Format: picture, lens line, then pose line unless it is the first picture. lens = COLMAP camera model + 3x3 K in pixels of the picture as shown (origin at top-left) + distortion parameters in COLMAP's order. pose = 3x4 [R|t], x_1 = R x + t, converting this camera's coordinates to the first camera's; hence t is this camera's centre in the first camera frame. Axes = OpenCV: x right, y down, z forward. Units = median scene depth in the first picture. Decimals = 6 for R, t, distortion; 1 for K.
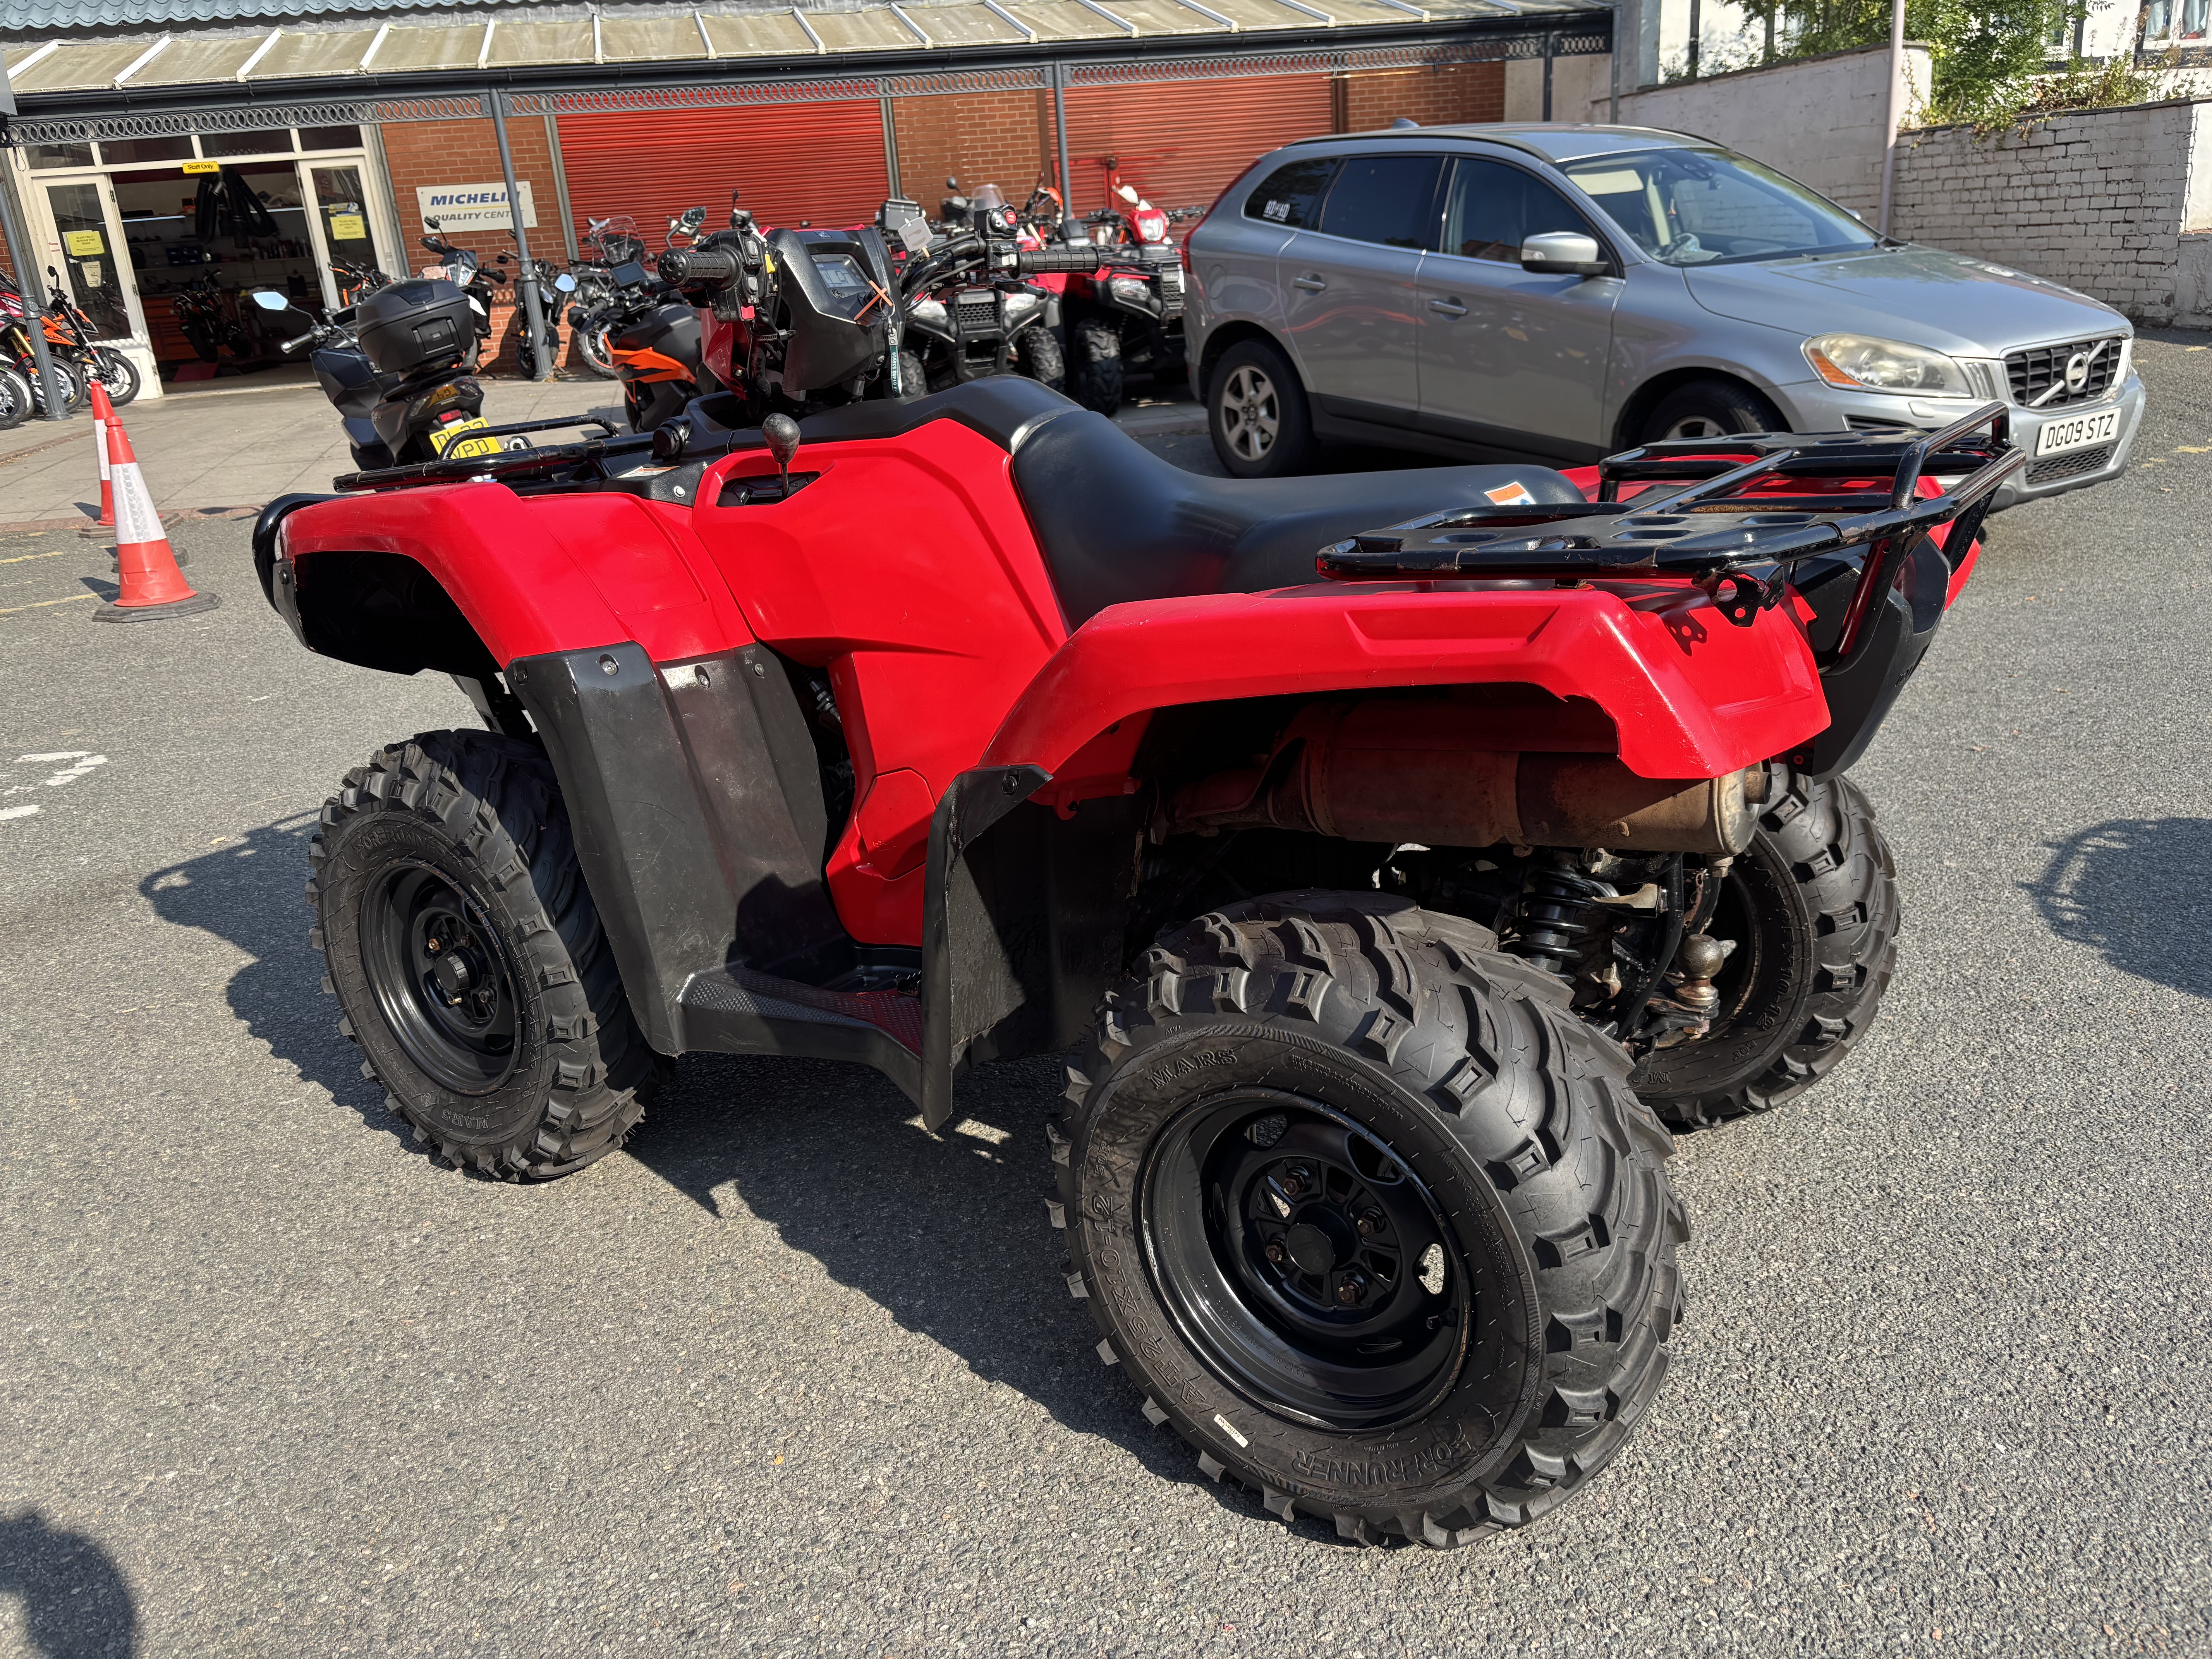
lens RADIAL K [[1668.0, 0, 1110.8], [0, 1668.0, 835.1], [0, 0, 1]] dist [0.036183, -0.050919]
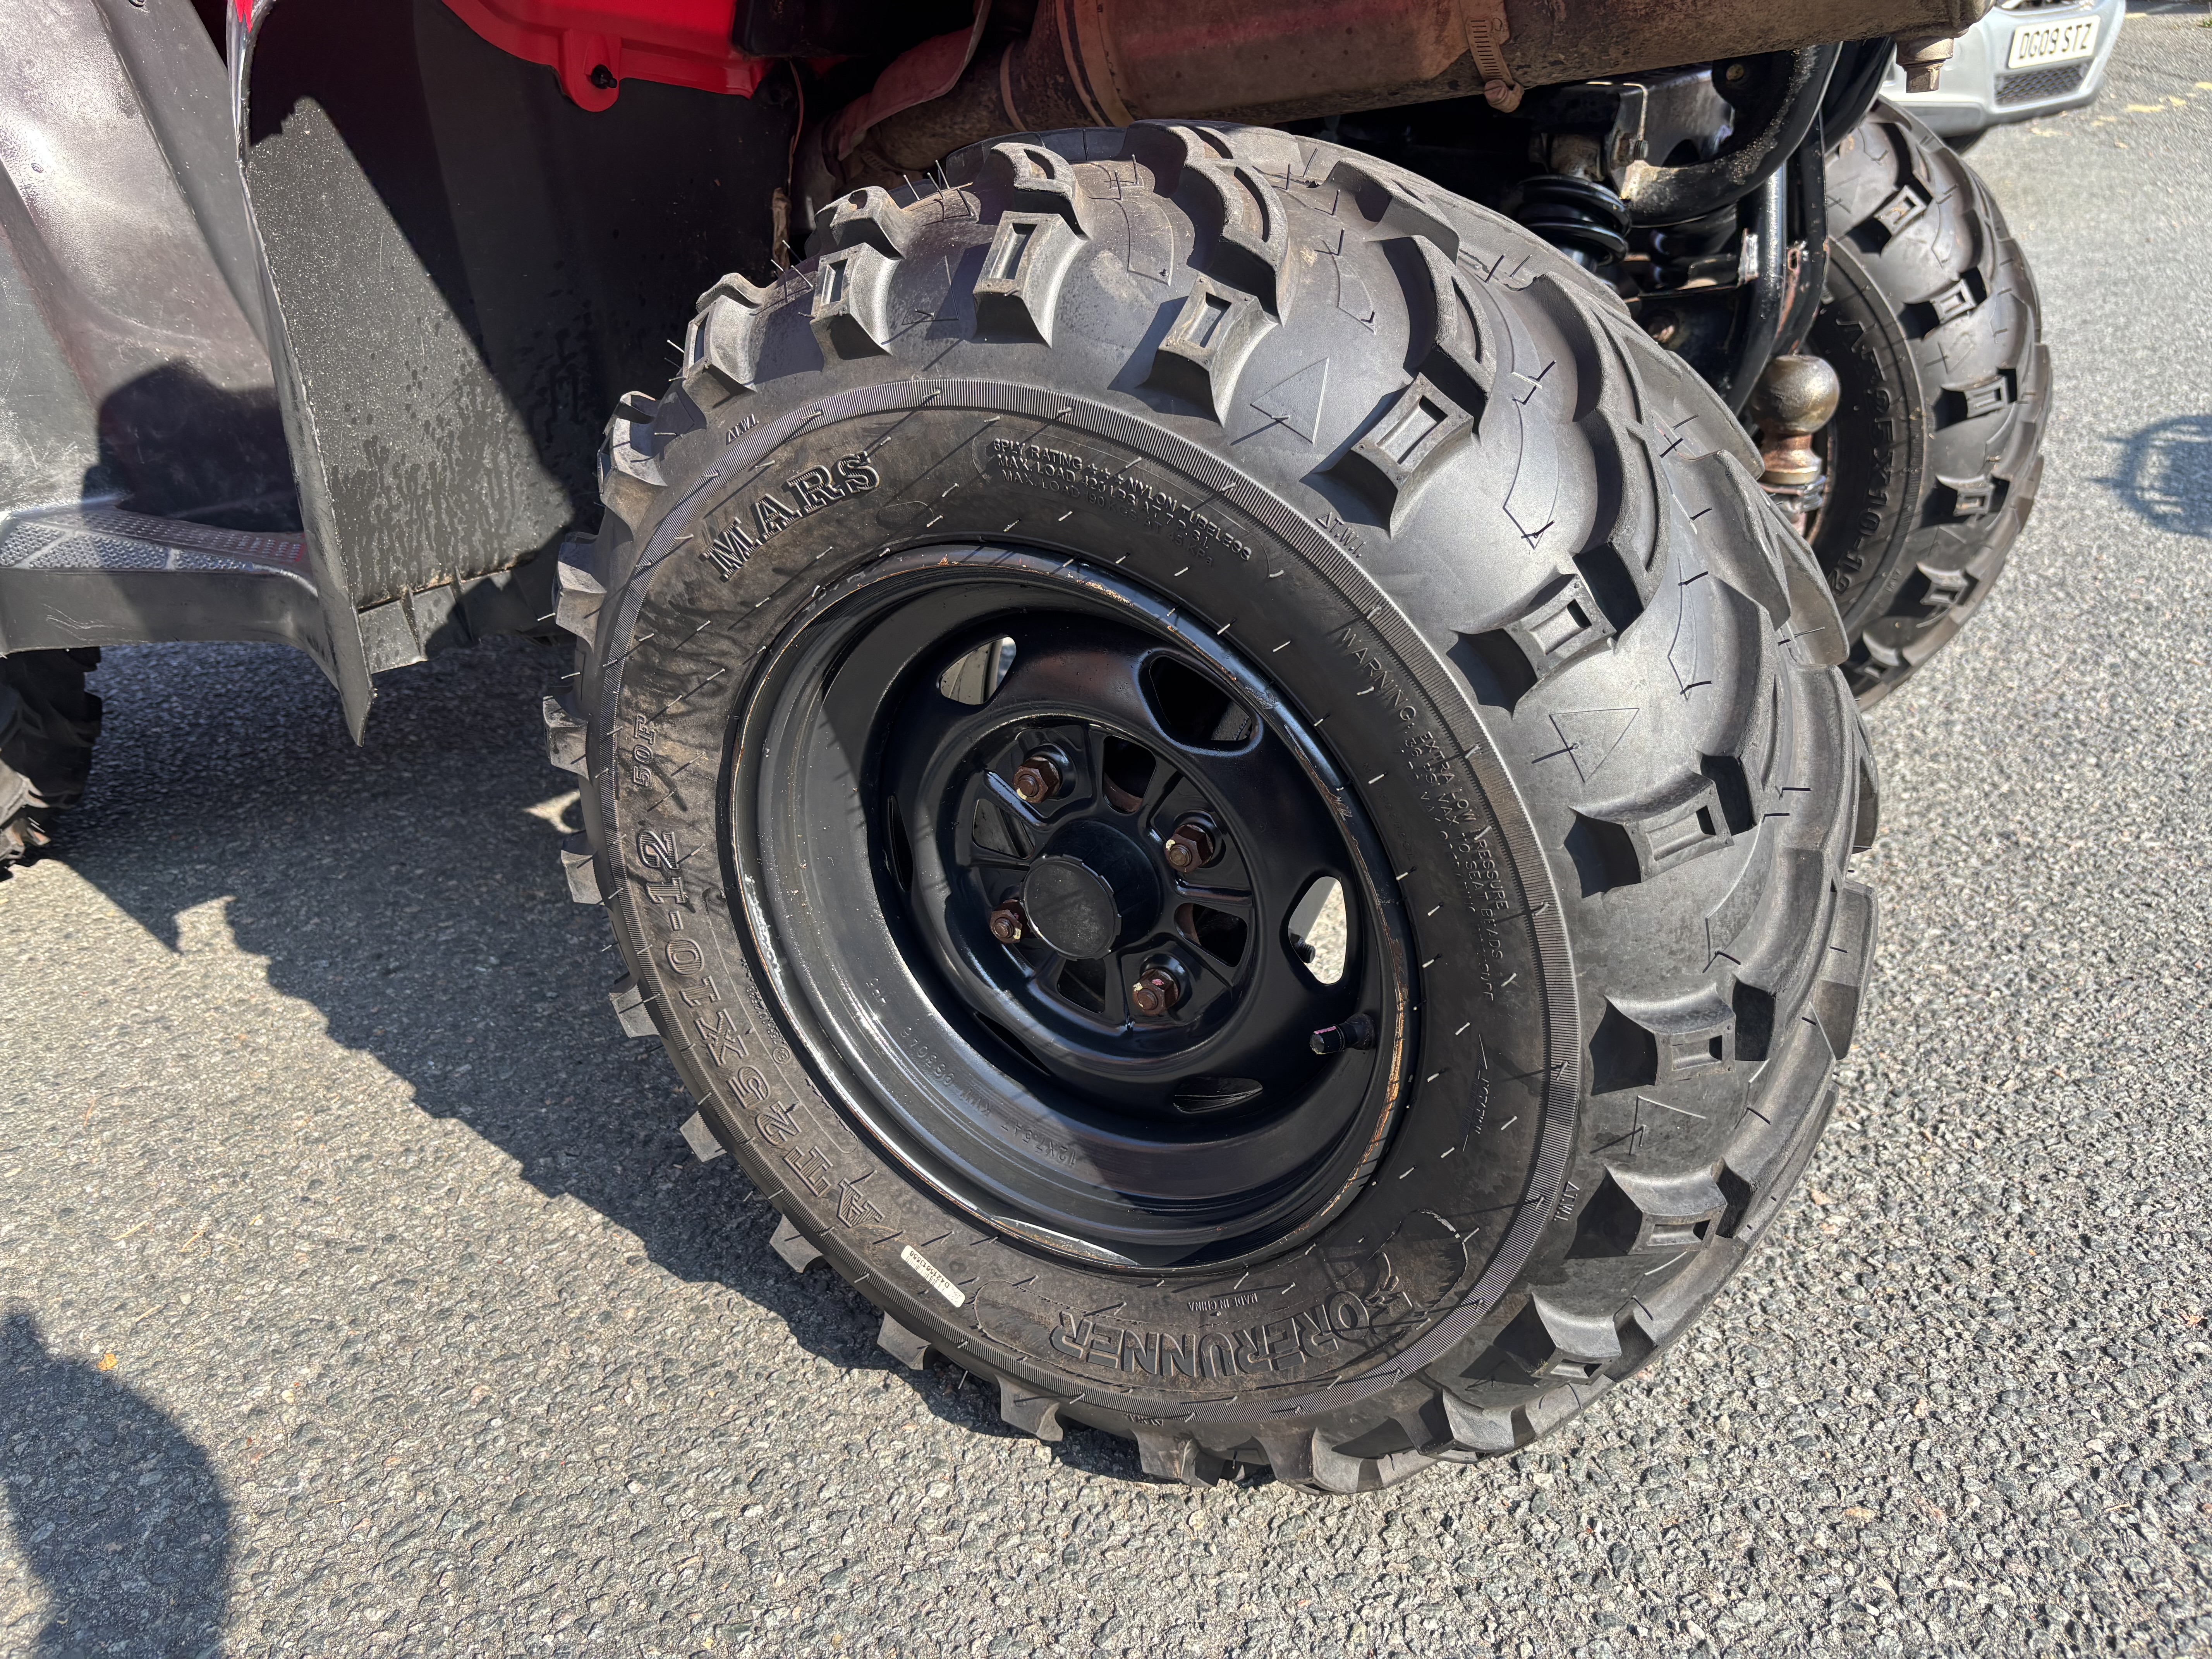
lens RADIAL K [[1692.9, 0, 1106.0], [0, 1692.9, 829.5], [0, 0, 1]] dist [0.050293, -0.100184]
pose [[0.997481, -0.034996, 0.061706, 0.089588], [0.027037, 0.991739, 0.125387, 0.147205], [-0.065585, -0.123402, 0.990187, 0.467809]]
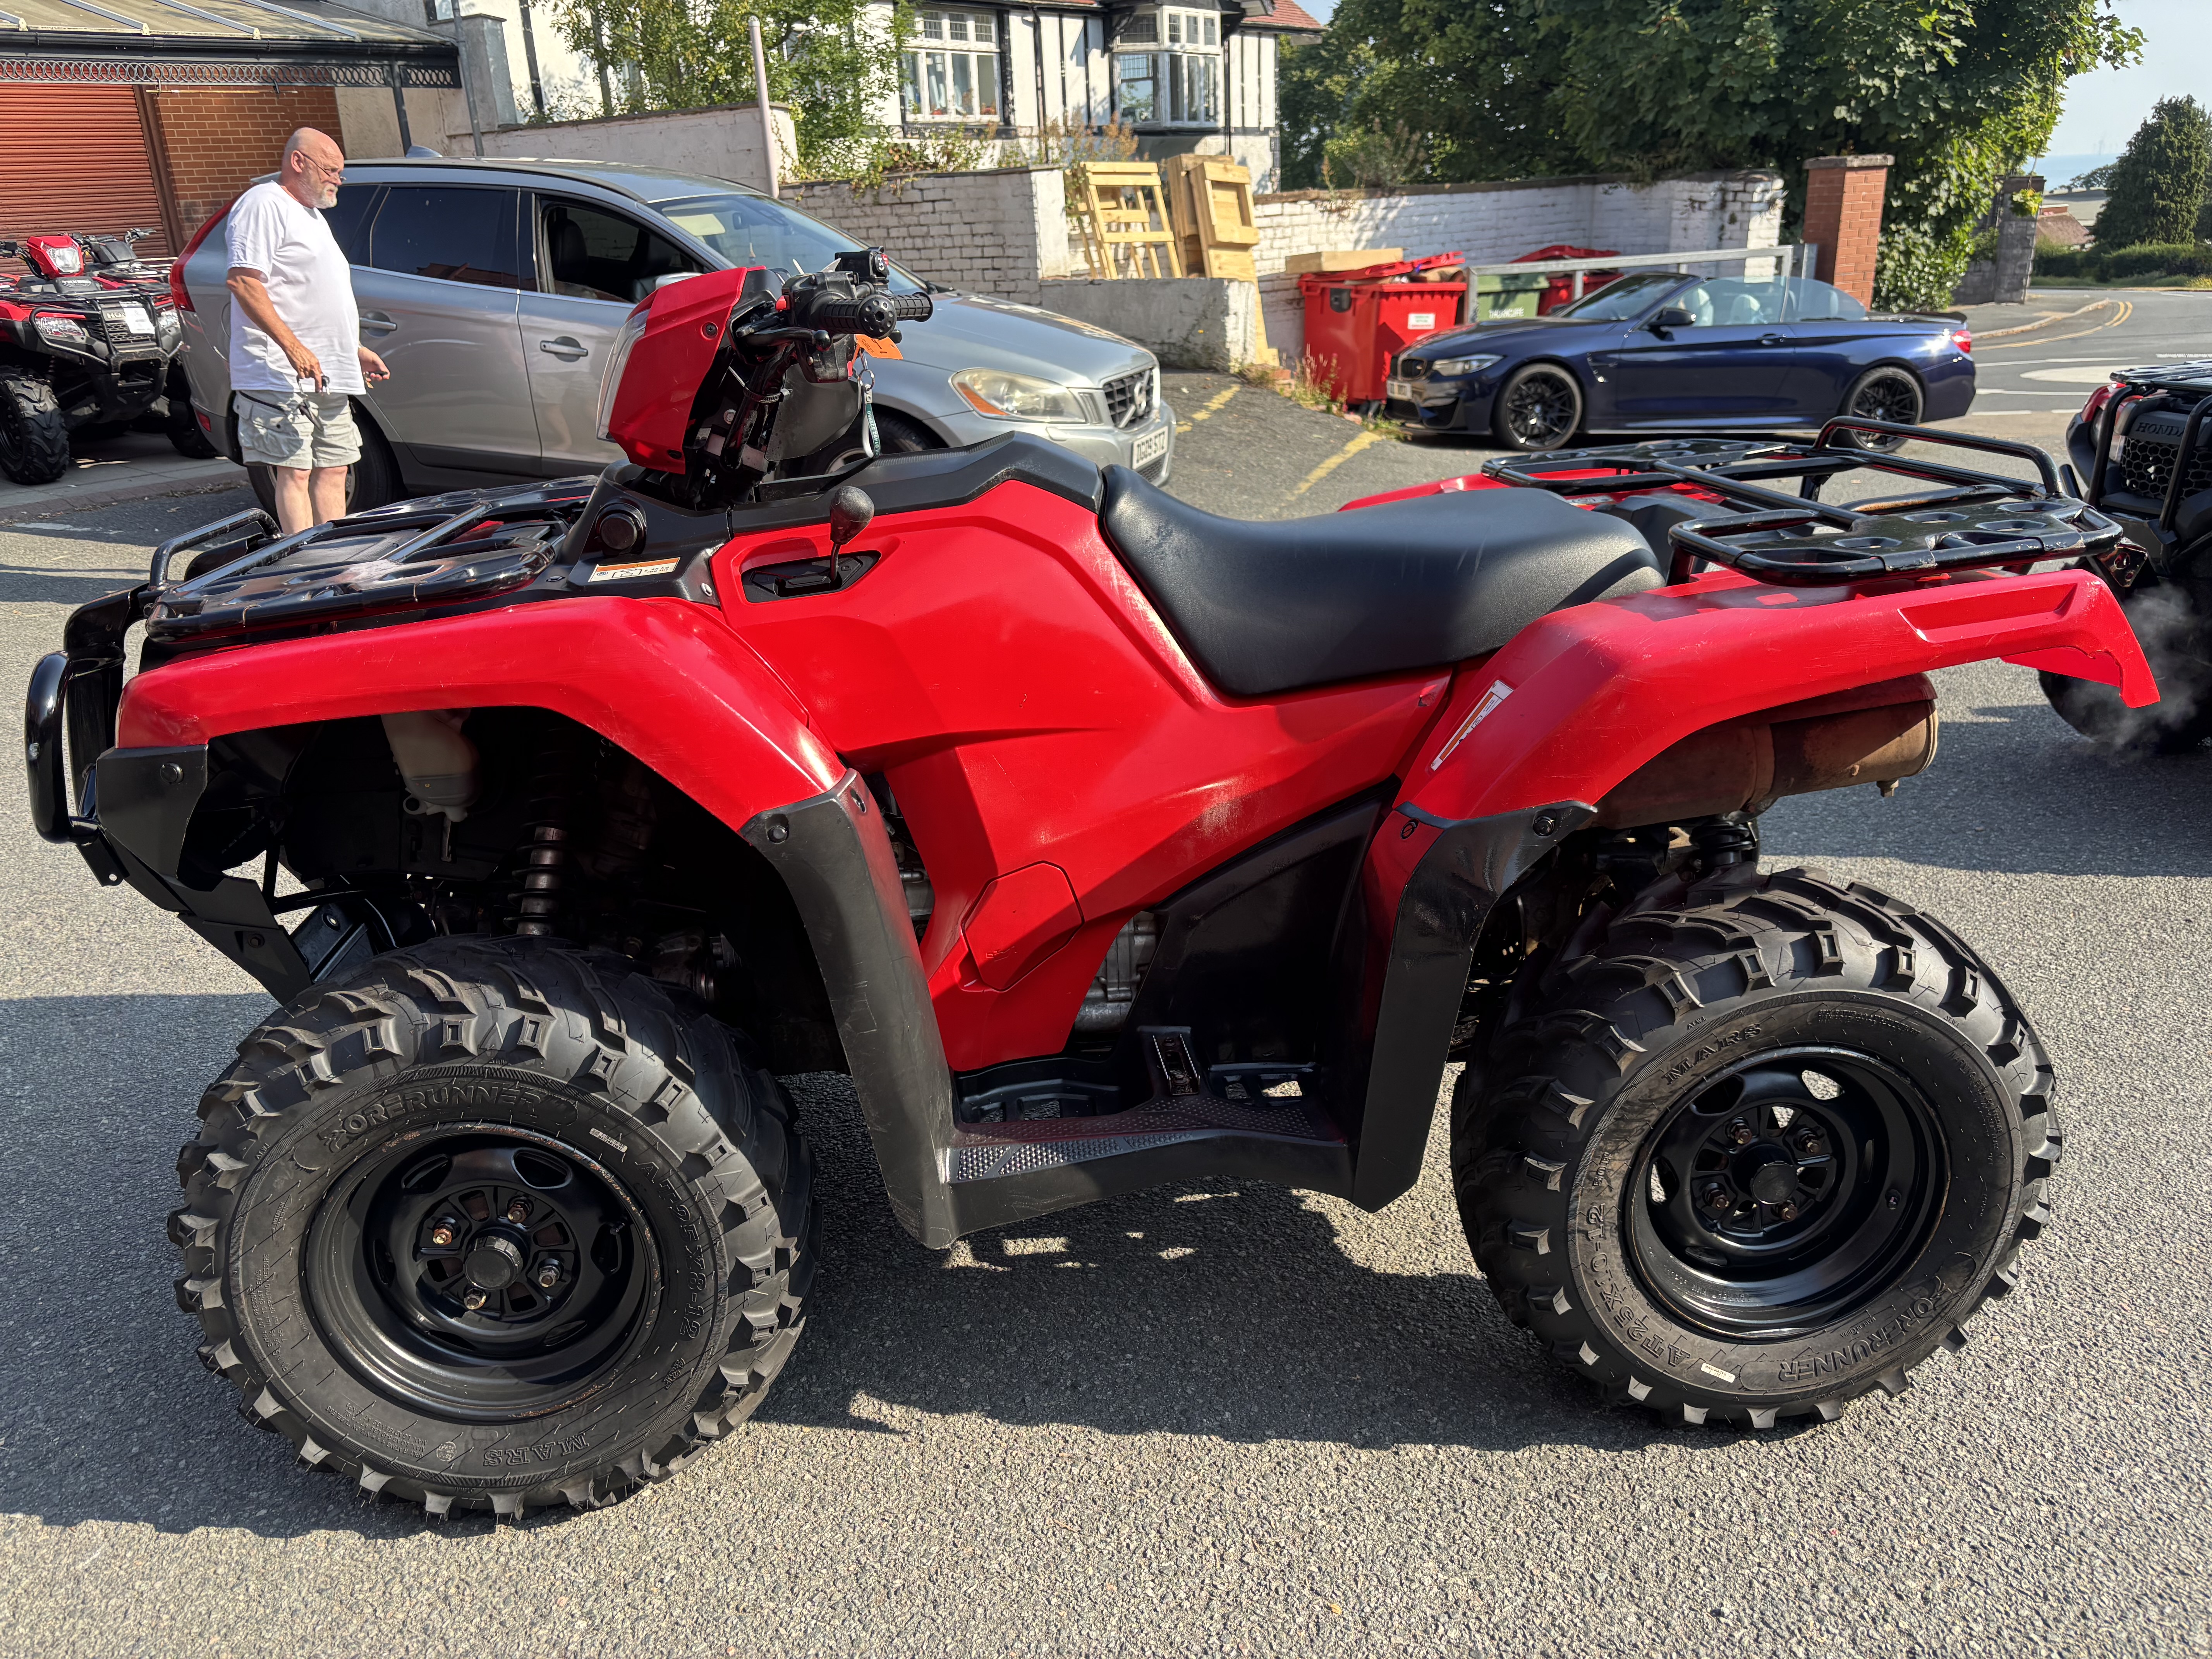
lens RADIAL K [[1672.8, 0, 1106.0], [0, 1672.8, 829.5], [0, 0, 1]] dist [0.003521, -0.012078]
pose [[0.784060, -0.182056, 0.593386, -0.770611], [0.195145, 0.979841, 0.042772, -0.110643], [-0.589210, 0.082261, 0.803781, 0.302077]]
